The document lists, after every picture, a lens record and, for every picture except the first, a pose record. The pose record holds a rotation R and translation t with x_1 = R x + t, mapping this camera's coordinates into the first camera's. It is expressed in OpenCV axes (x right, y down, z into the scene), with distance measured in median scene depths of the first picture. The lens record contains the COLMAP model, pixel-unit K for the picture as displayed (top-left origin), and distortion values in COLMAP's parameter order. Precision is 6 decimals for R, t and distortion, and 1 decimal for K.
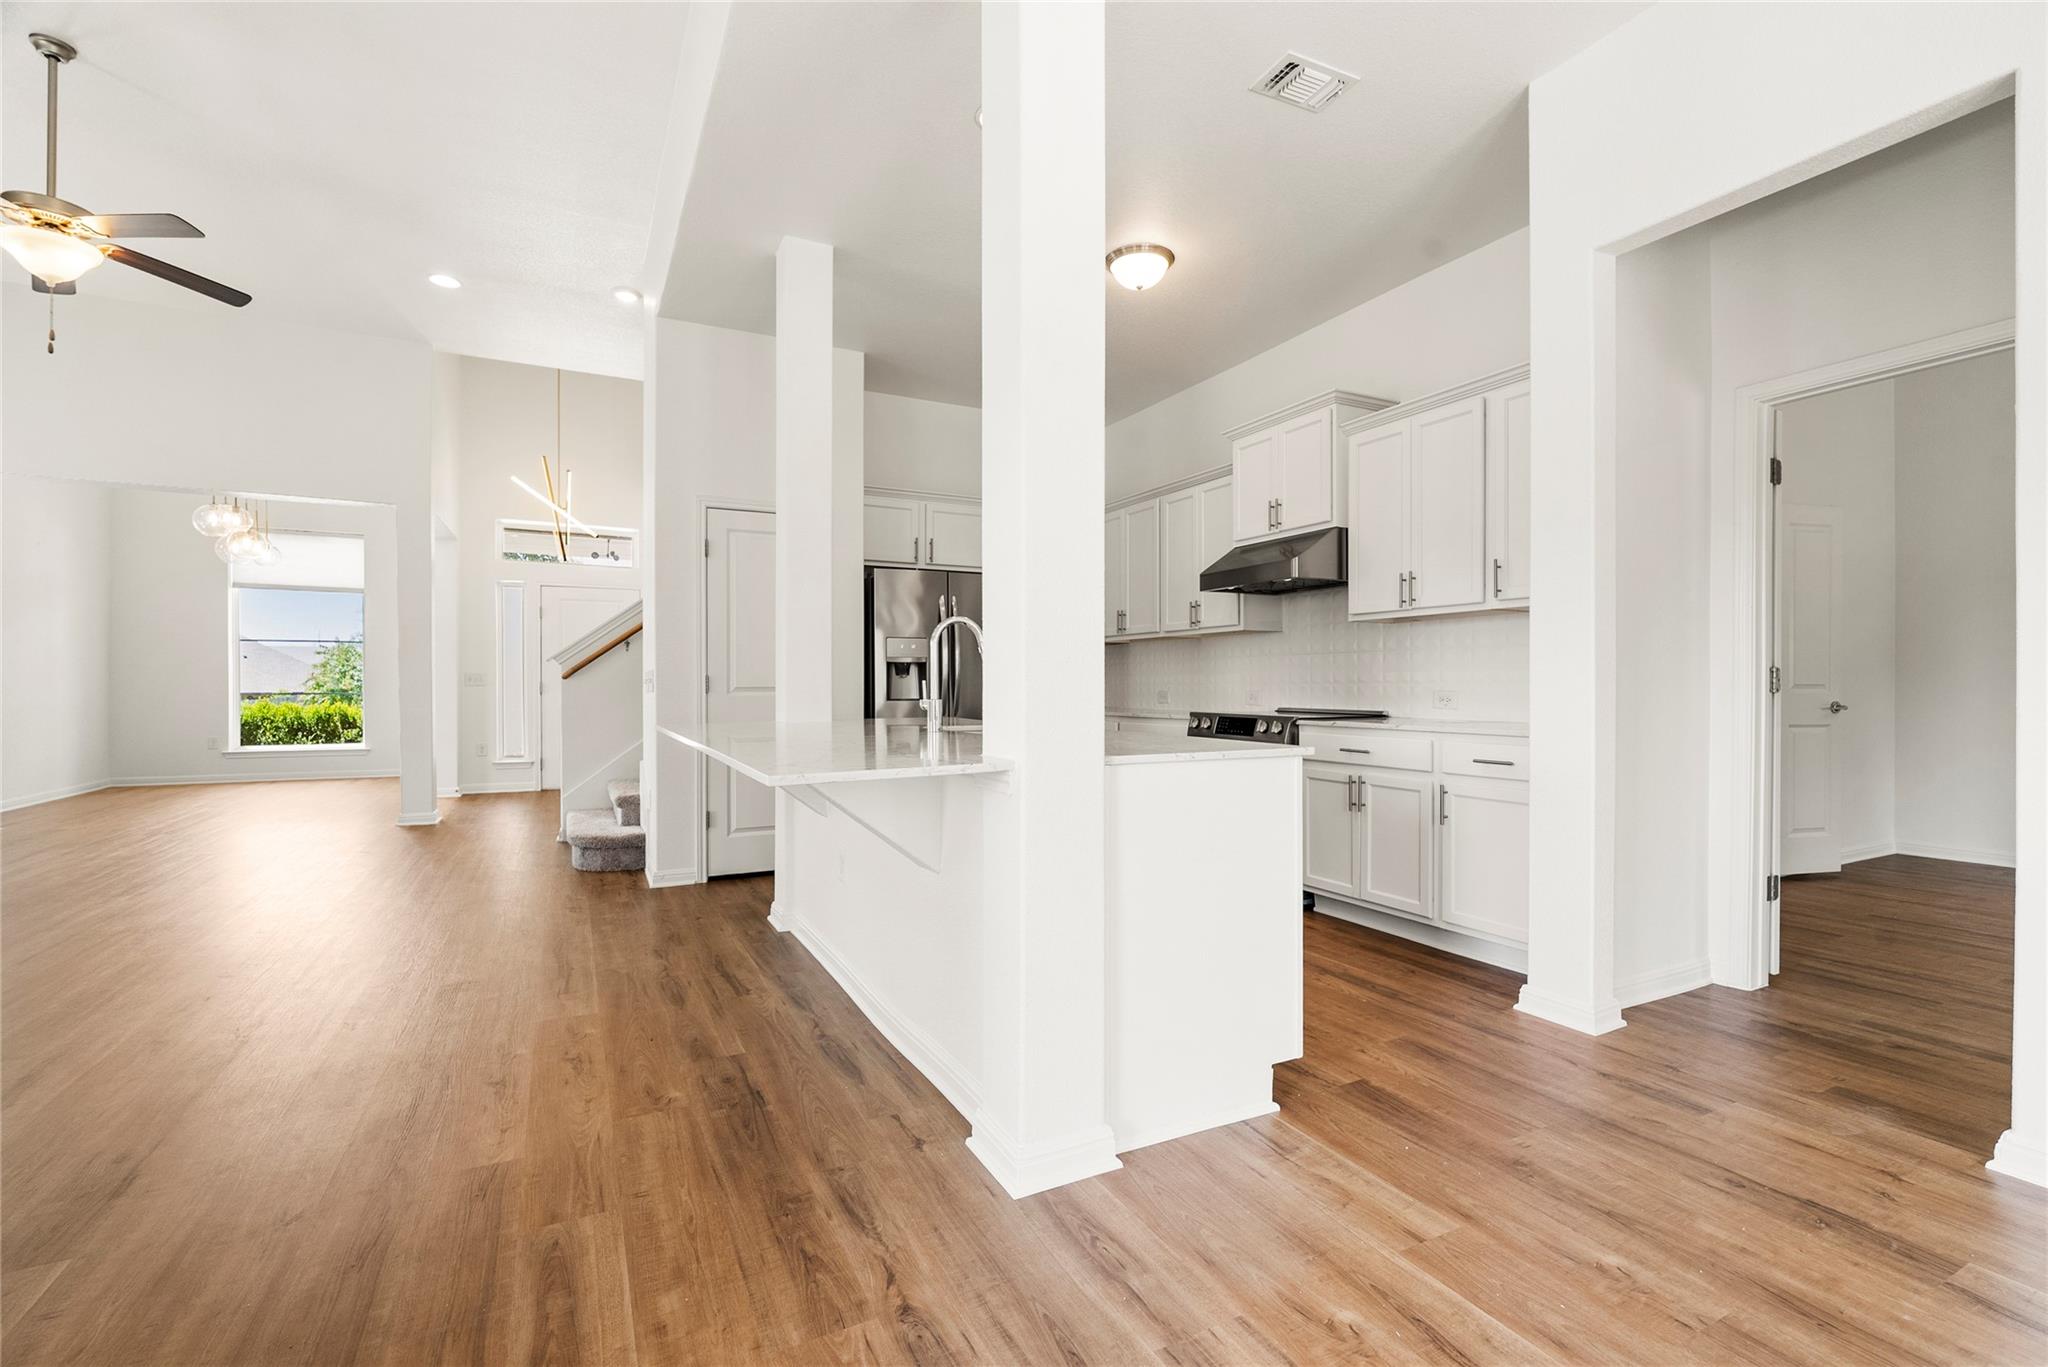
lens RADIAL K [[914.2, 0, 1051.2], [0, 914.2, 682.4], [0, 0, 1]] dist [-0.008109, 0.000025]
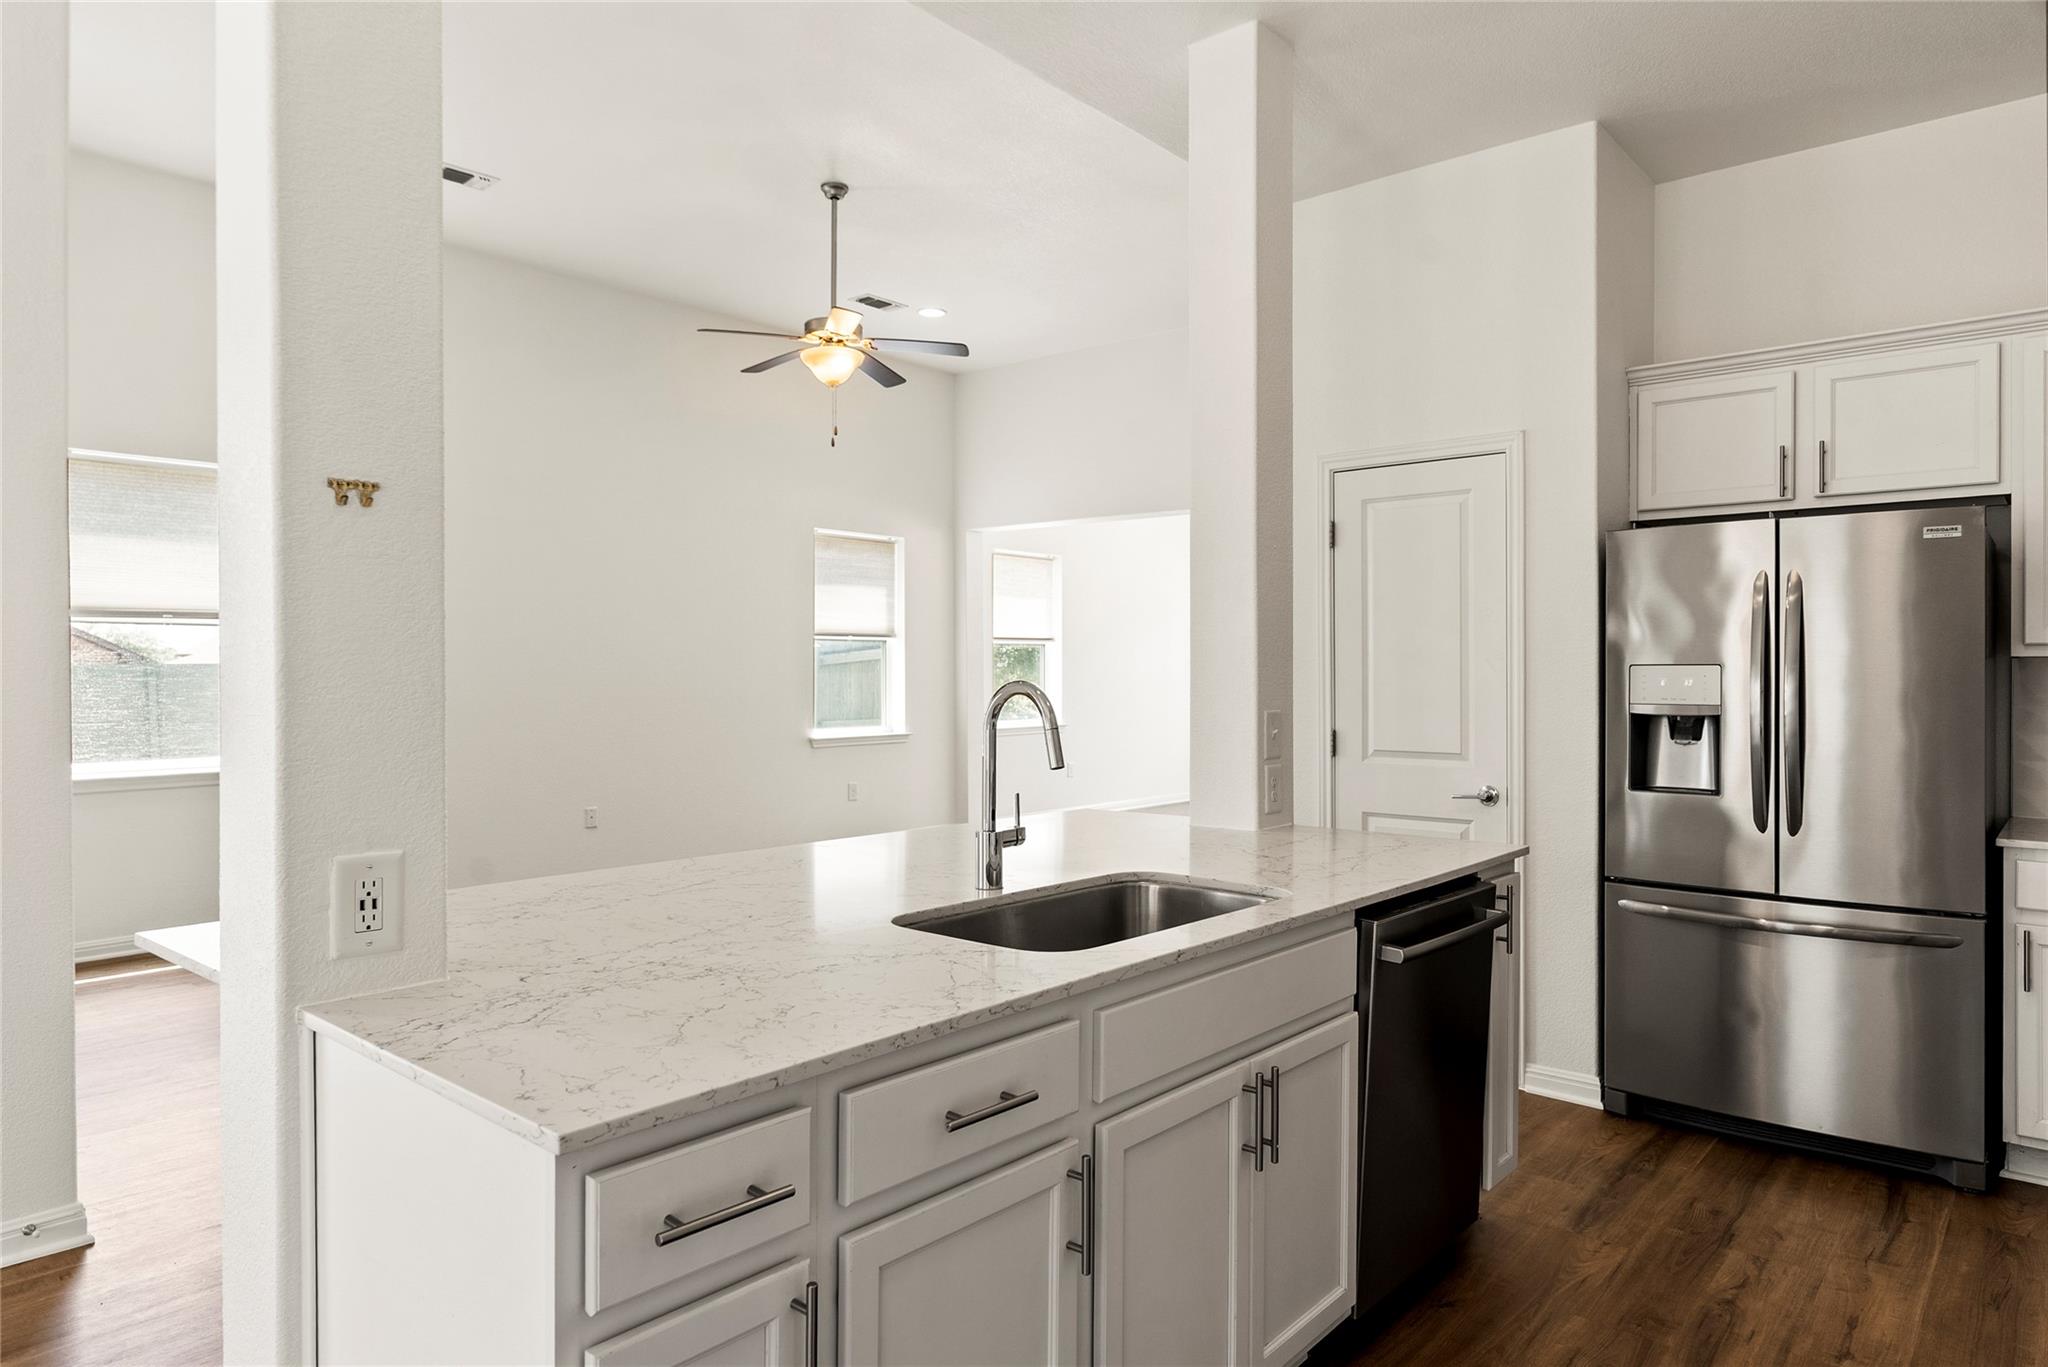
lens RADIAL K [[1259.5, 0, 1015.2], [0, 1259.5, 675.3], [0, 0, 1]] dist [-0.002721, -0.000047]
pose [[0.346463, 0.003467, -0.938057, 0.438568], [0.001996, 0.999988, 0.004432, -0.058288], [0.938062, -0.003408, 0.346452, 0.534364]]
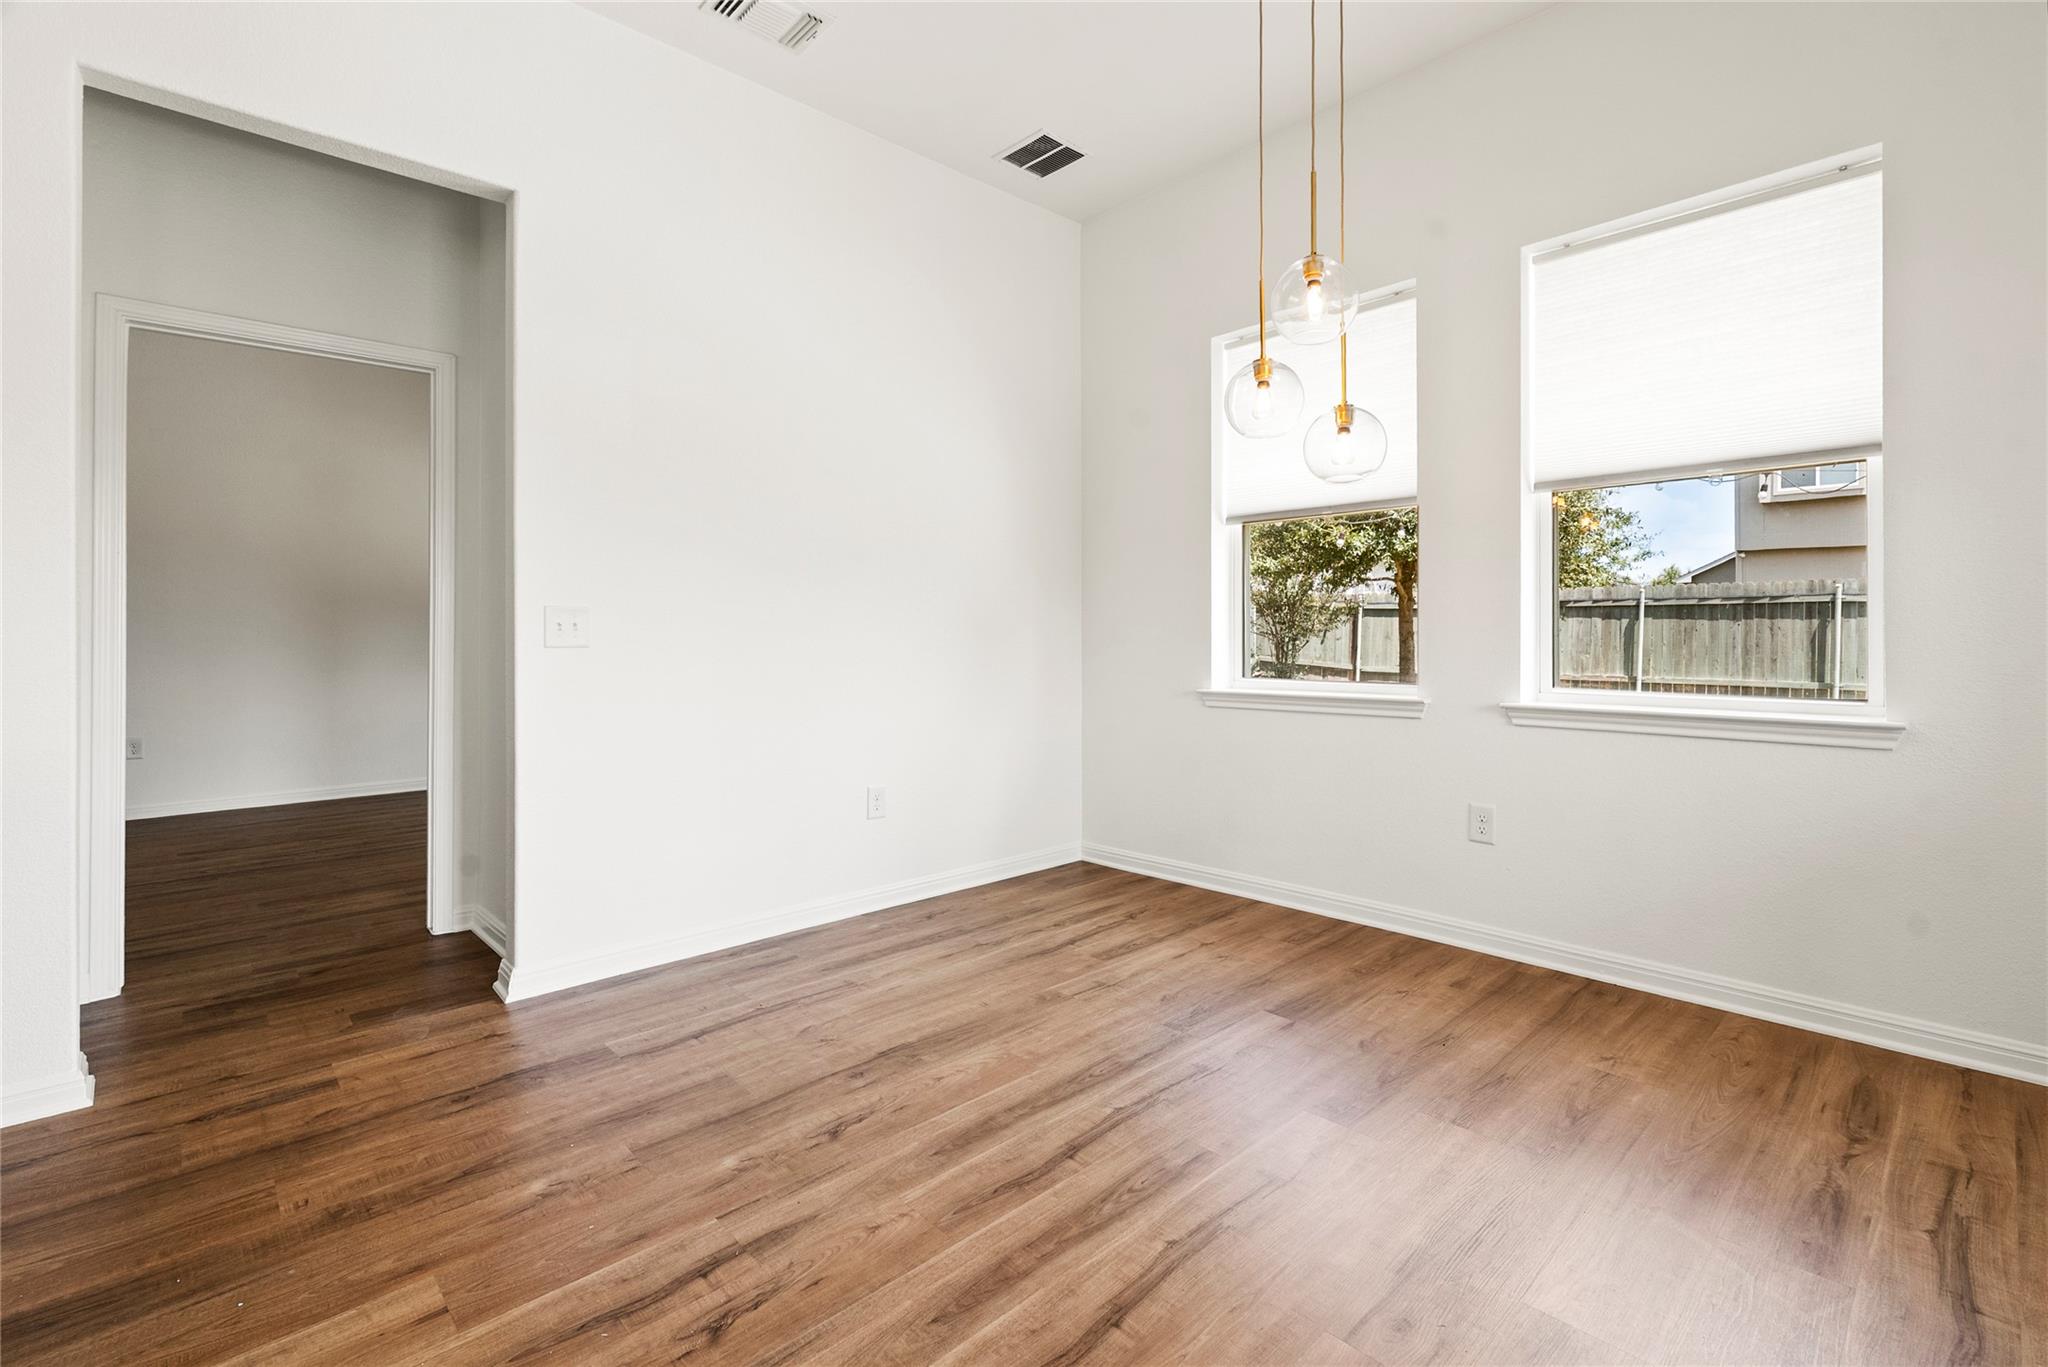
lens RADIAL K [[914.2, 0, 1038.1], [0, 914.2, 636.0], [0, 0, 1]] dist [-0.008109, 0.000025]
pose [[-0.276338, 0.004332, 0.961051, -0.217528], [0.001203, 0.999991, -0.004162, 0.001607], [-0.961060, 0.000006, -0.276340, 0.287079]]
